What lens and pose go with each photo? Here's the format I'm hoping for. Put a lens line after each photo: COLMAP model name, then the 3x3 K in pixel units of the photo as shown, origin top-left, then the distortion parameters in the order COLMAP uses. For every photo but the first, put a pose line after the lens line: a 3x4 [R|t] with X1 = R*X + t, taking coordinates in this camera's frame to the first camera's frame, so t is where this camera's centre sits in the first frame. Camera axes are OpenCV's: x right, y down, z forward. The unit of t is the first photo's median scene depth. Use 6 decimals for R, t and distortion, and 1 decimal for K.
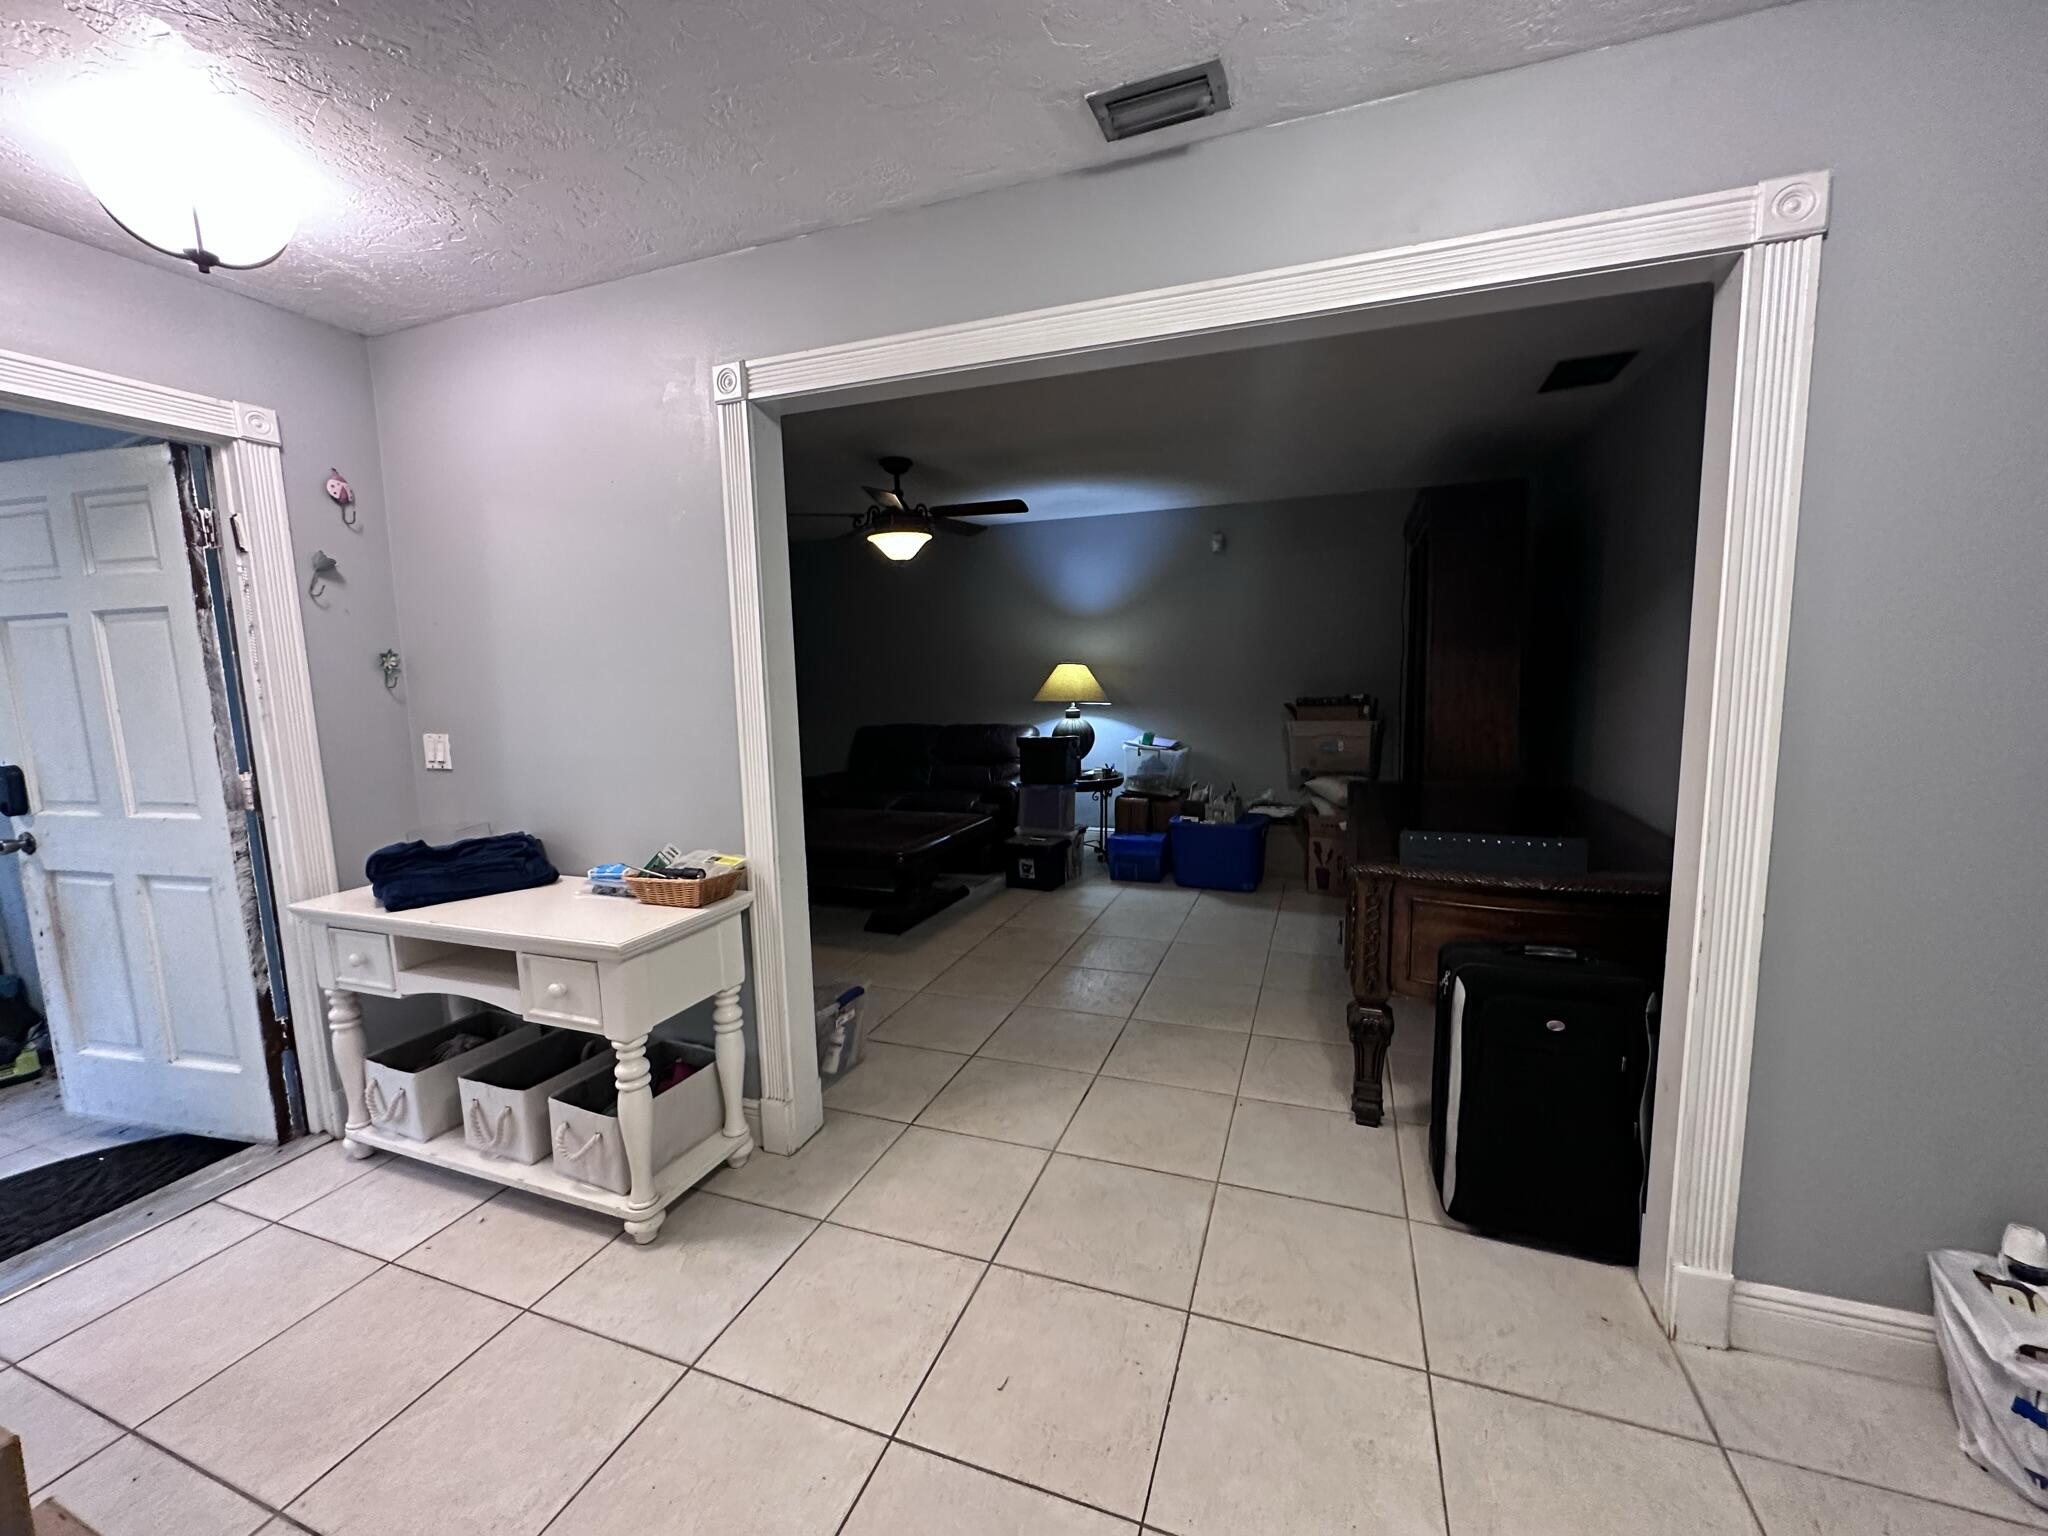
lens RADIAL K [[823.2, 0, 1025.4], [0, 823.2, 775.2], [0, 0, 1]] dist [-0.005559, 0.001024]
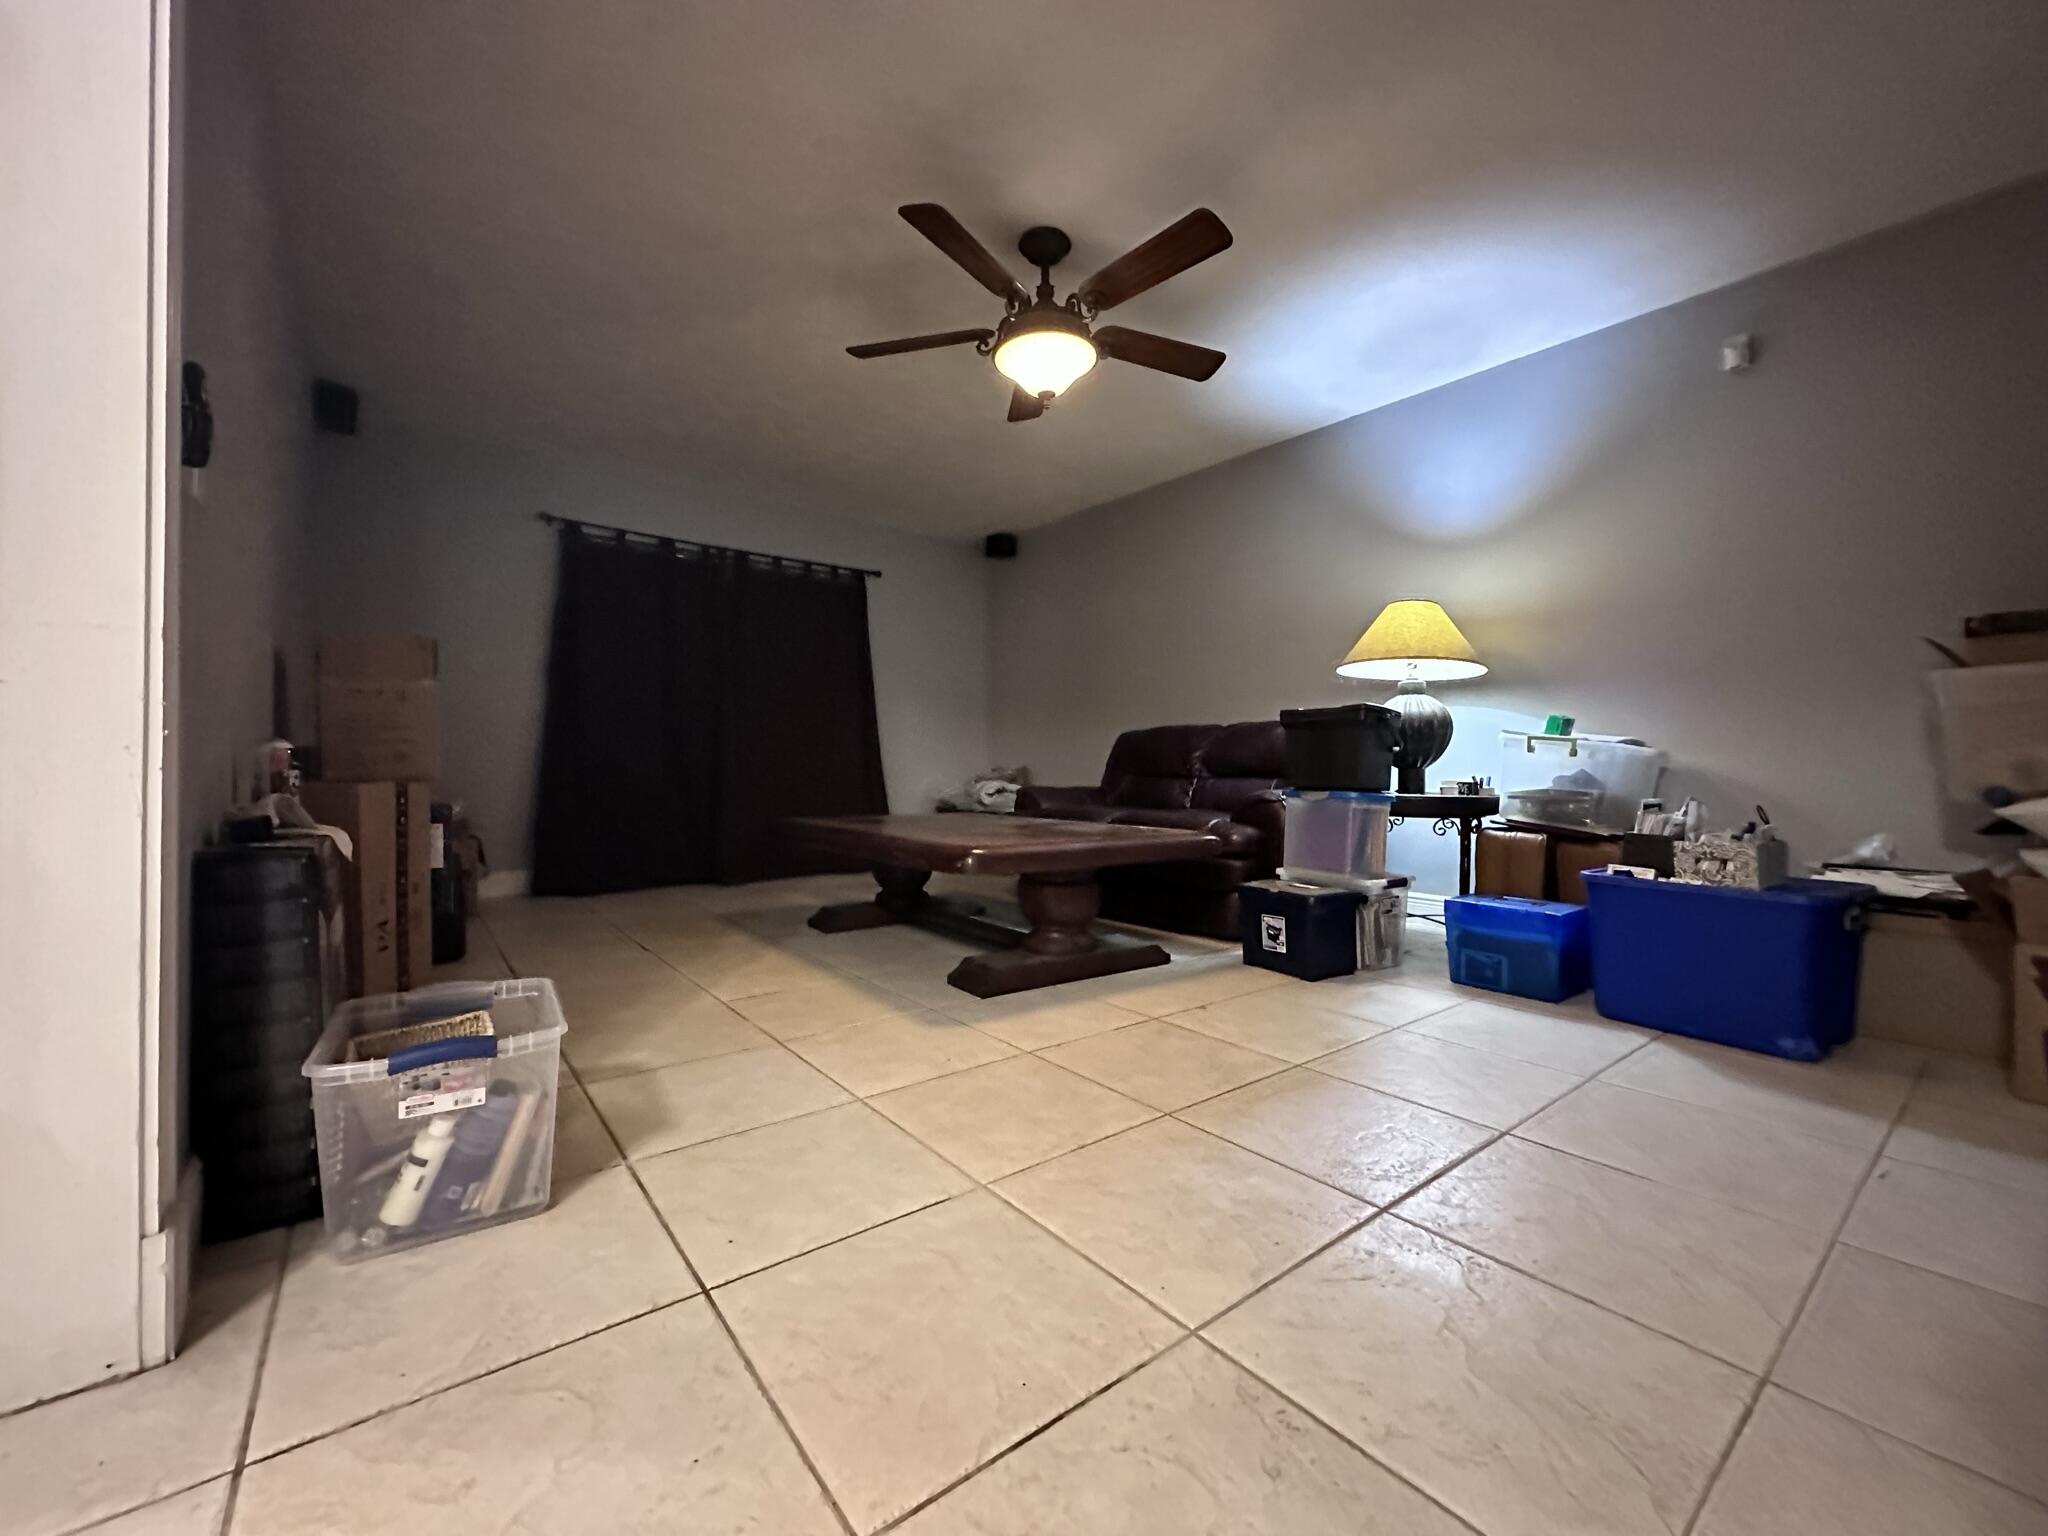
lens RADIAL K [[823.2, 0, 1023.0], [0, 823.2, 766.3], [0, 0, 1]] dist [-0.005559, 0.001024]
pose [[0.849519, 0.028423, -0.526792, 0.144332], [-0.094178, 0.990679, -0.098420, 0.069343], [0.519084, 0.133222, 0.844277, 0.407737]]
